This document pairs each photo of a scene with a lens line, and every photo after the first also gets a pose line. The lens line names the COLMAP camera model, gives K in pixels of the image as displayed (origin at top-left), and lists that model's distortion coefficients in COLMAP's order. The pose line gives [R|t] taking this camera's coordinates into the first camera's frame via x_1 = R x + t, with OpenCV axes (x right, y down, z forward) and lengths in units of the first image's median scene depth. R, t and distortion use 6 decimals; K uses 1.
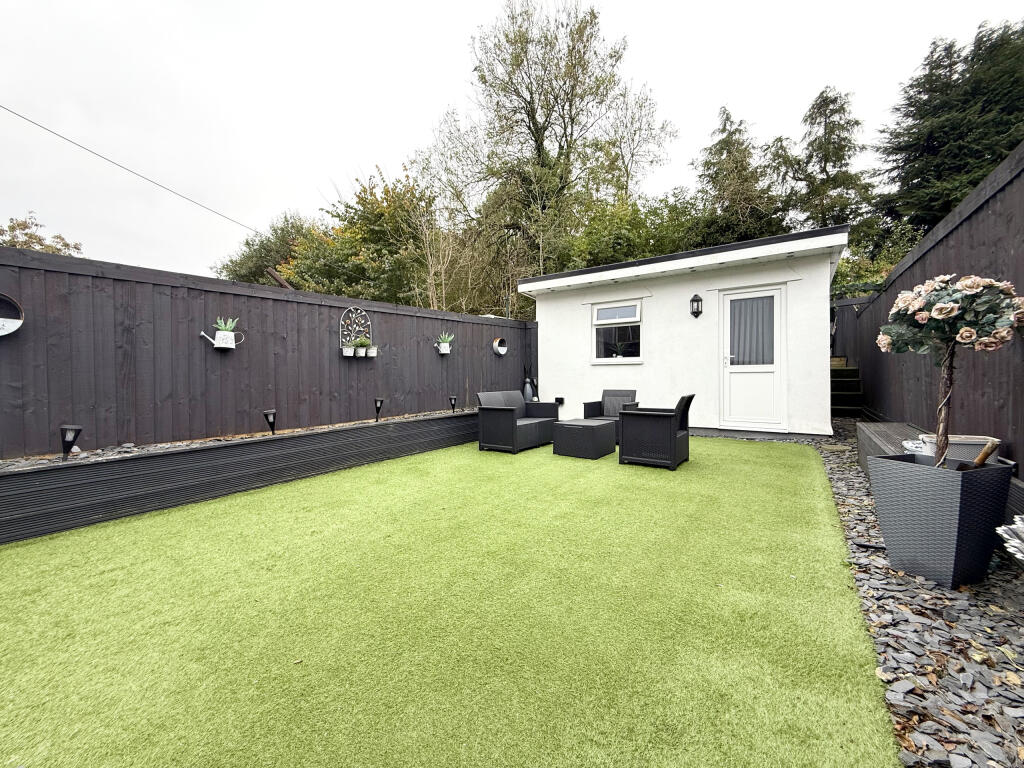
lens RADIAL K [[407.2, 0, 509.2], [0, 407.2, 383.3], [0, 0, 1]] dist [0.000927, -0.000511]
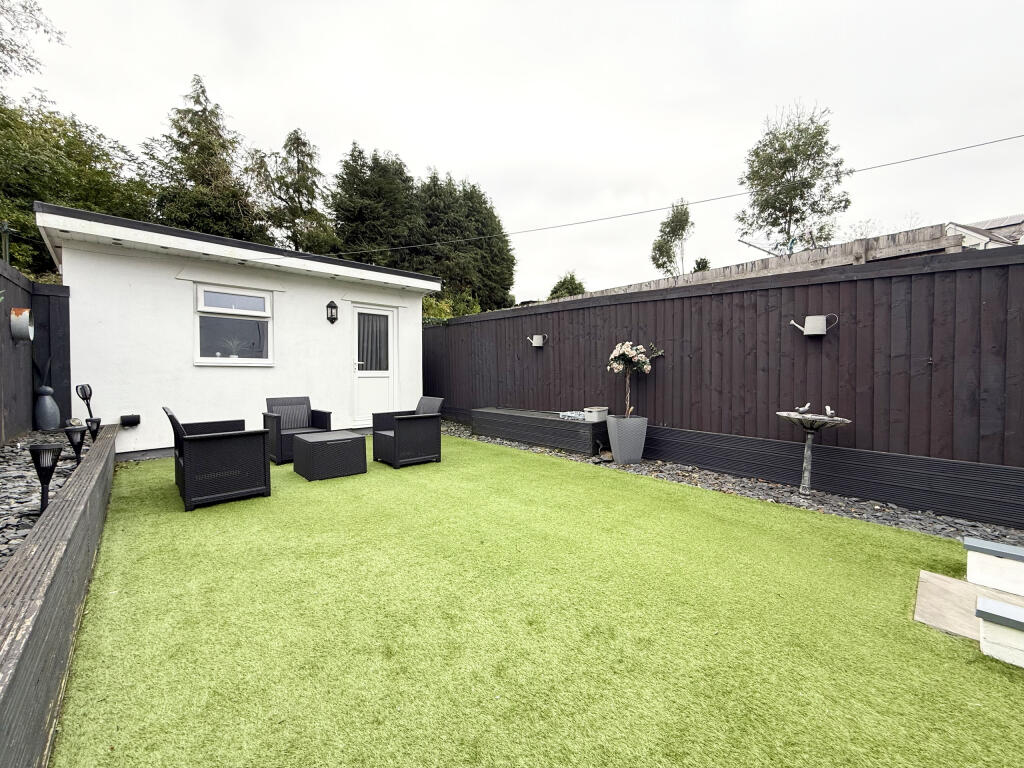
lens RADIAL K [[407.2, 0, 509.2], [0, 407.2, 383.3], [0, 0, 1]] dist [0.000927, -0.000511]
pose [[0.221006, -0.013623, 0.975177, -0.420737], [0.017626, 0.999795, 0.009972, -0.012644], [-0.975113, 0.014984, 0.221201, 0.324247]]
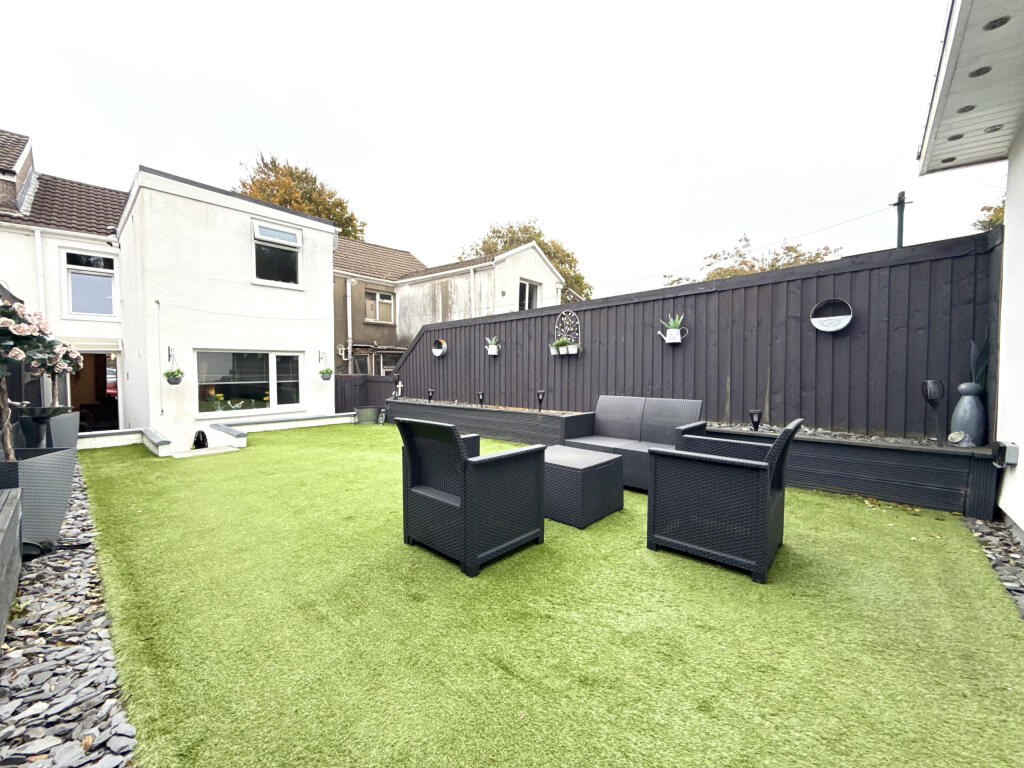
lens RADIAL K [[407.2, 0, 509.2], [0, 407.2, 383.3], [0, 0, 1]] dist [0.000927, -0.000511]
pose [[-0.119109, 0.055690, -0.991318, 0.581347], [-0.007423, 0.998348, 0.056977, -0.036247], [0.992853, 0.014145, -0.118499, 0.727530]]
